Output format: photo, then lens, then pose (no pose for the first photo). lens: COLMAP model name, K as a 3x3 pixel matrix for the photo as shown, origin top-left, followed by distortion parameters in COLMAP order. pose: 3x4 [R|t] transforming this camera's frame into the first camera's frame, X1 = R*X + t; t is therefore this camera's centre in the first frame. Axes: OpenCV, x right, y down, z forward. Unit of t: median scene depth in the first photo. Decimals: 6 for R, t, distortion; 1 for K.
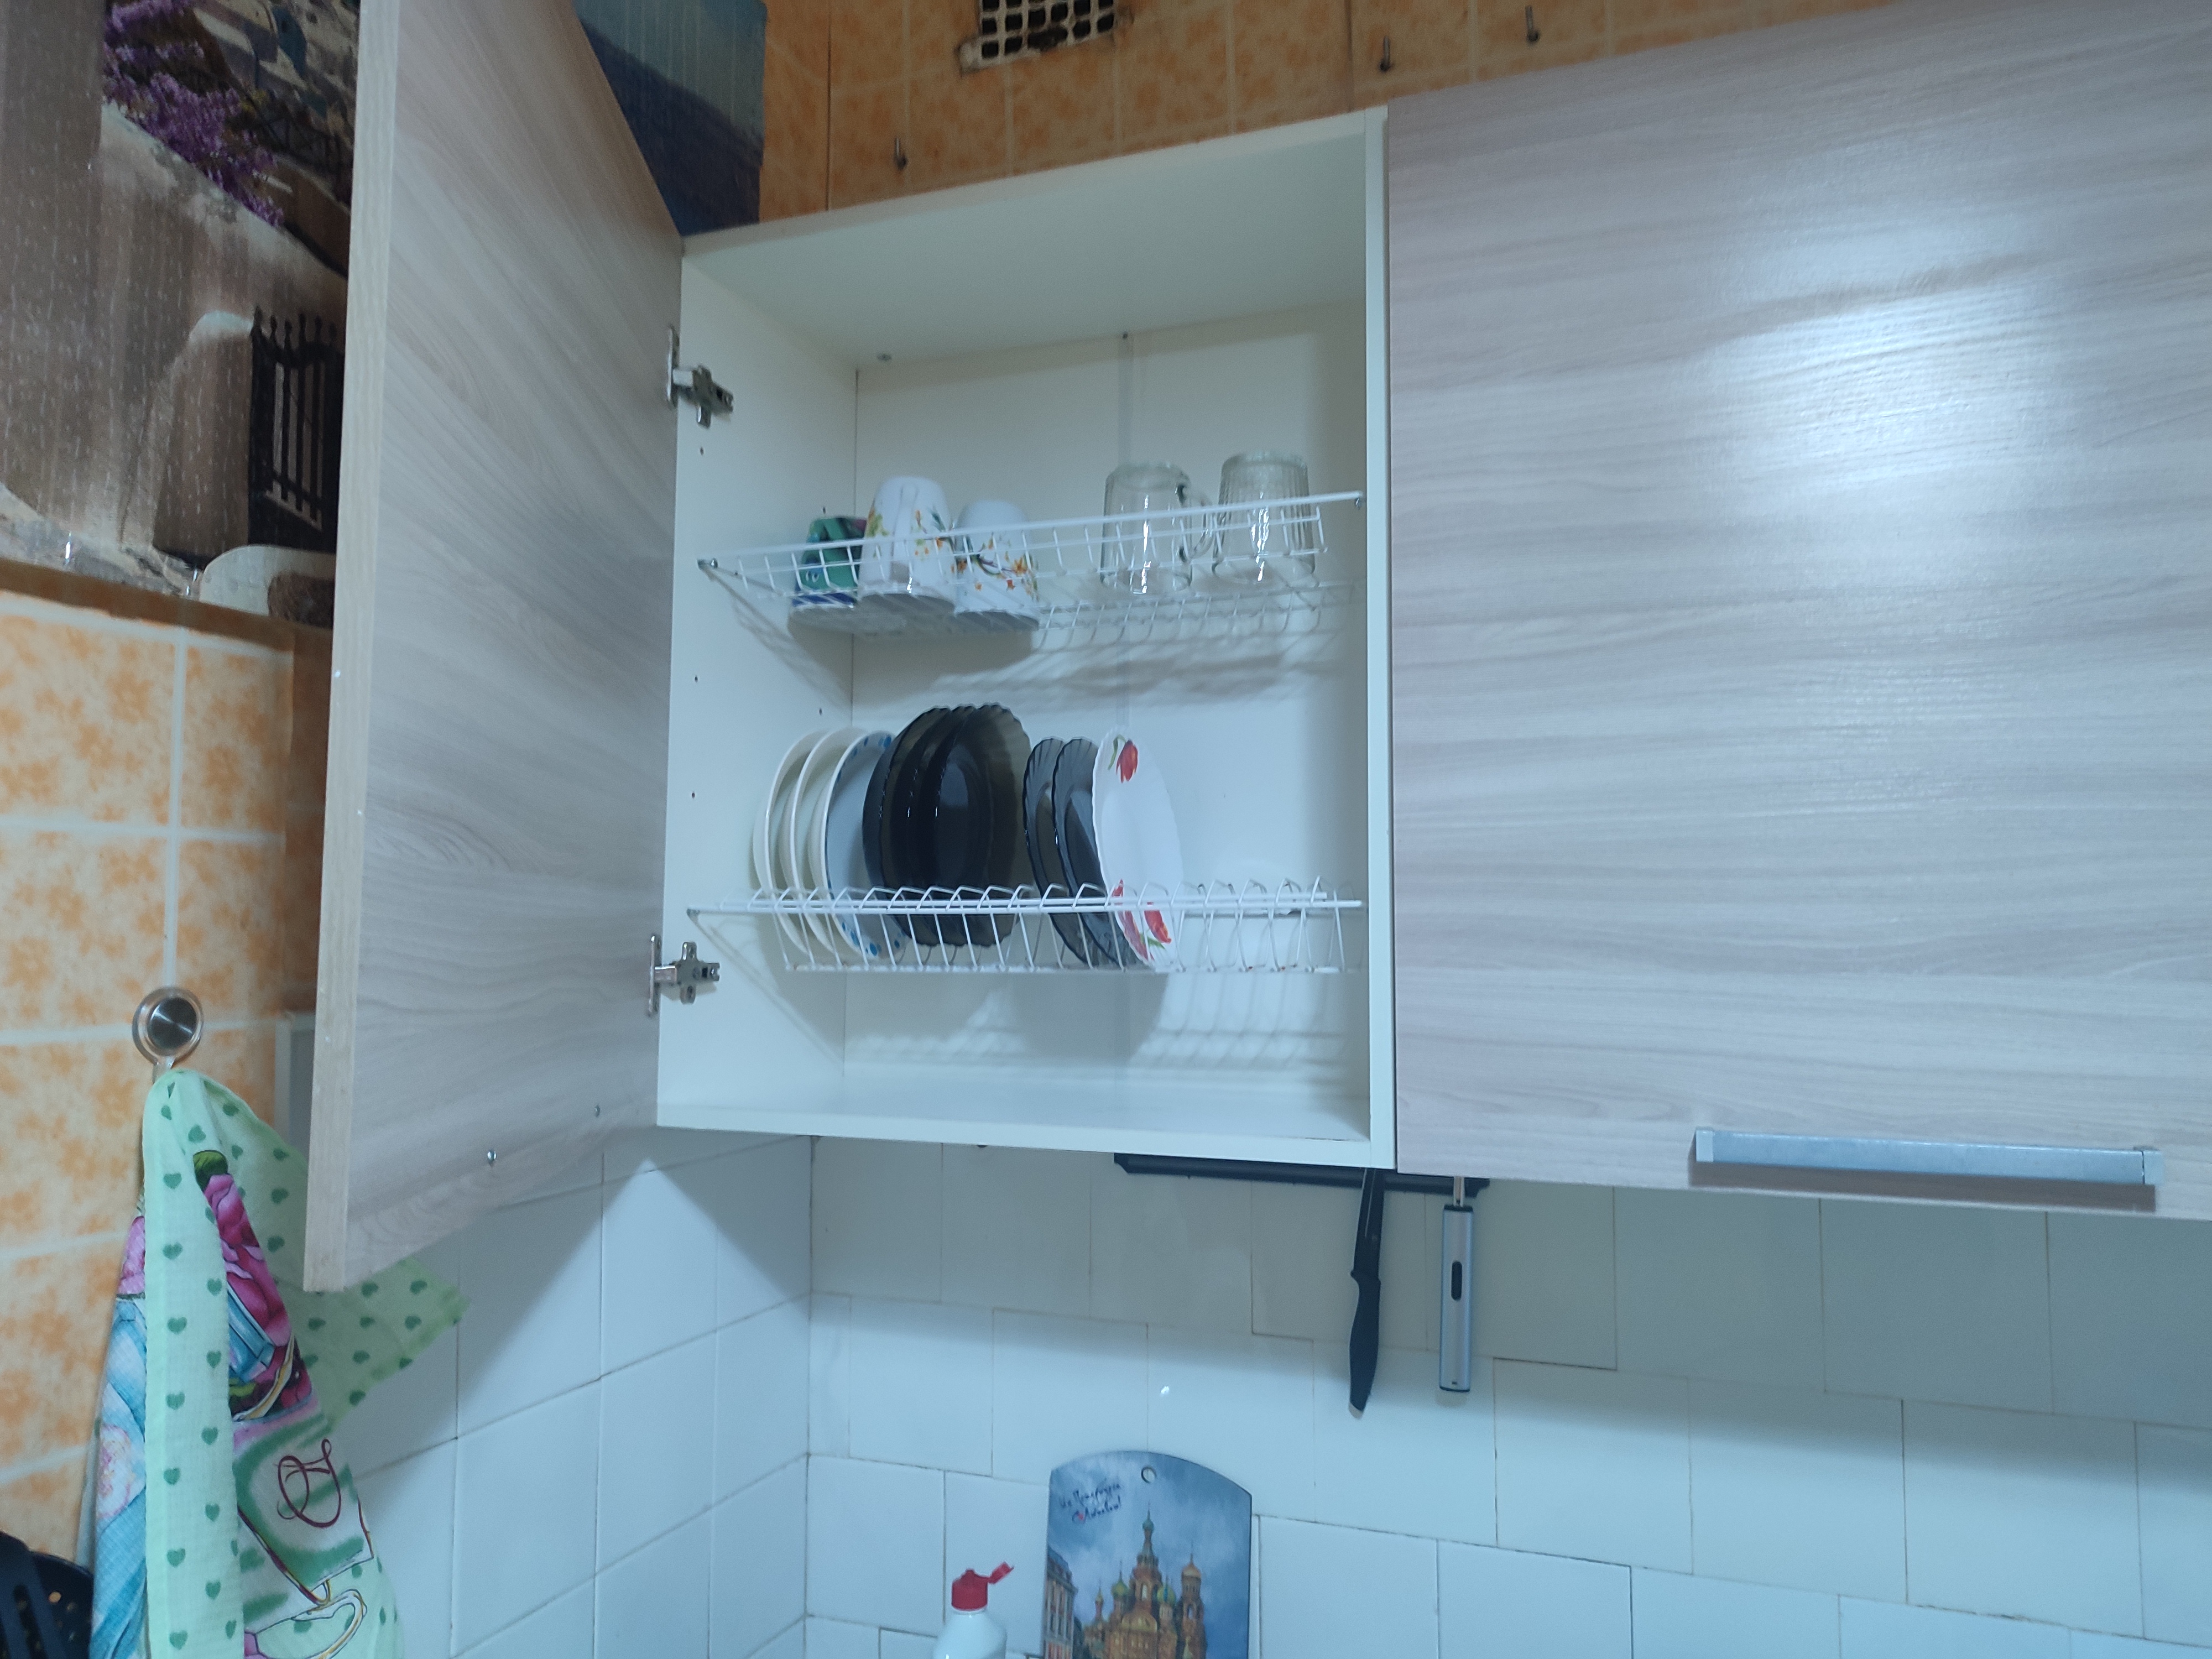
lens RADIAL K [[1571.1, 0, 1107.7], [0, 1571.1, 831.8], [0, 0, 1]] dist [0.018640, -0.023236]
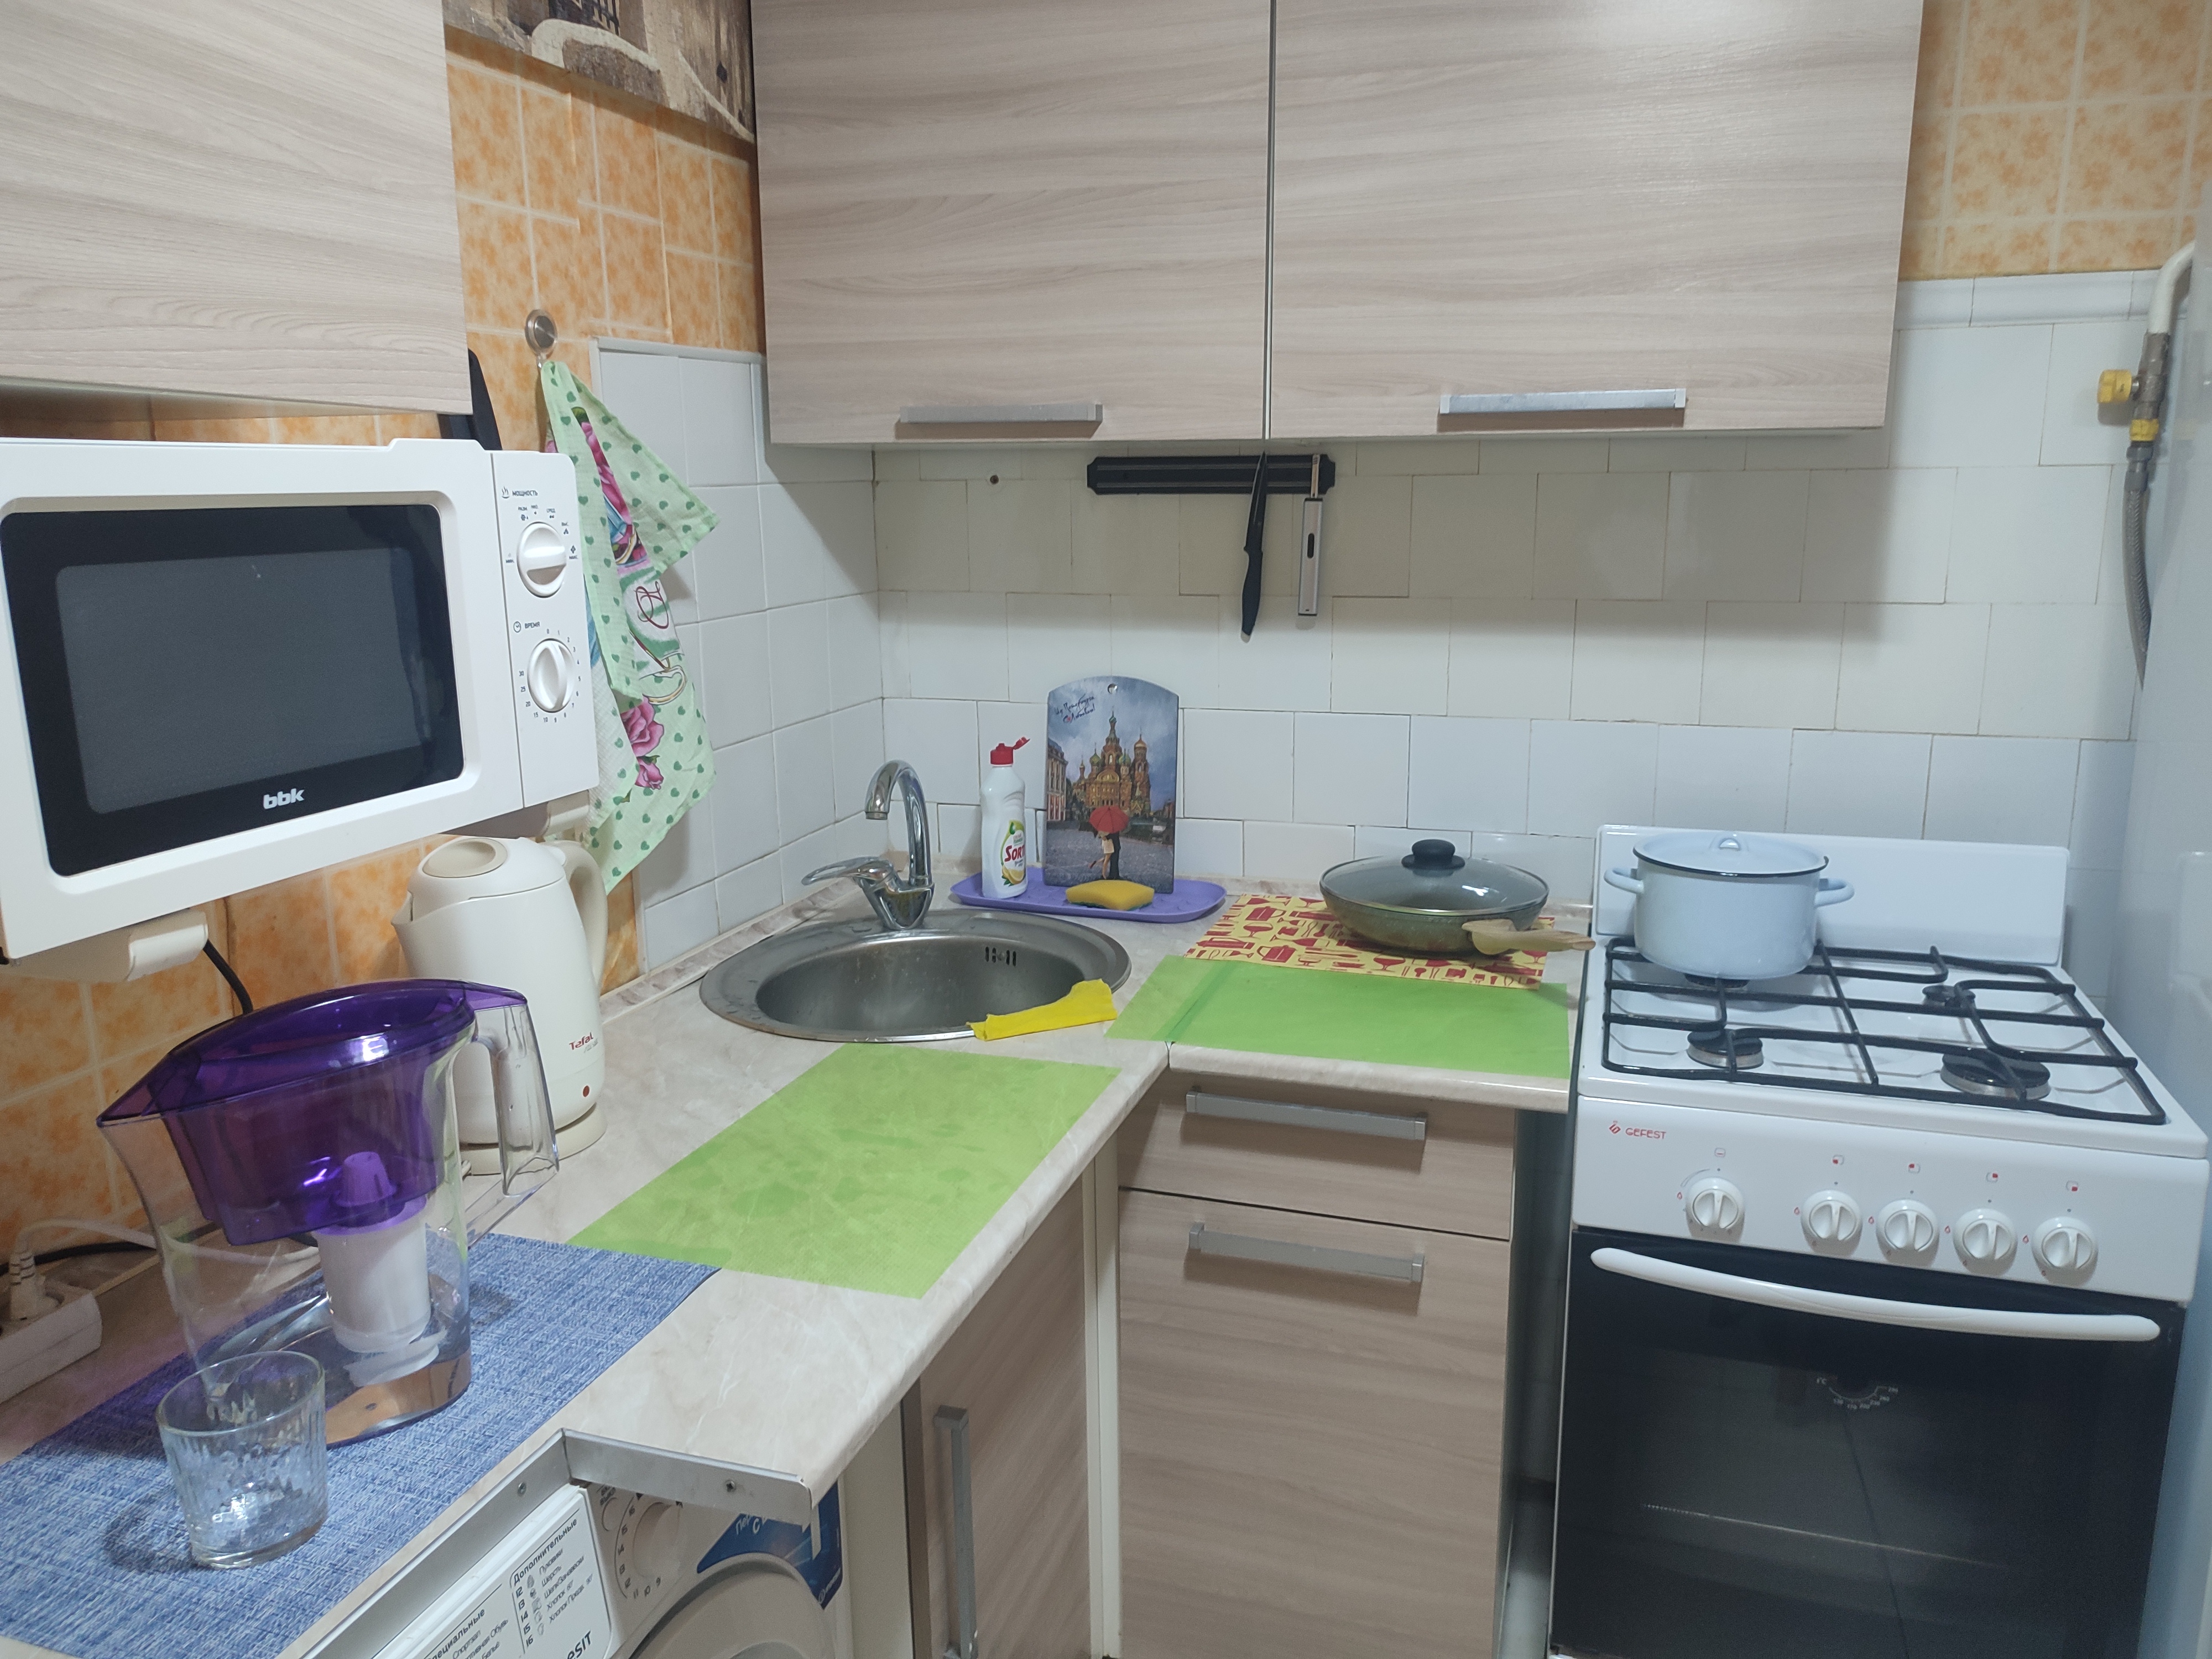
lens RADIAL K [[1571.1, 0, 1103.2], [0, 1571.1, 825.2], [0, 0, 1]] dist [0.018640, -0.023236]
pose [[0.998609, -0.022011, 0.047913, -0.083395], [0.008156, 0.962249, 0.272048, 0.161130], [-0.052092, -0.271279, 0.961090, -0.722289]]
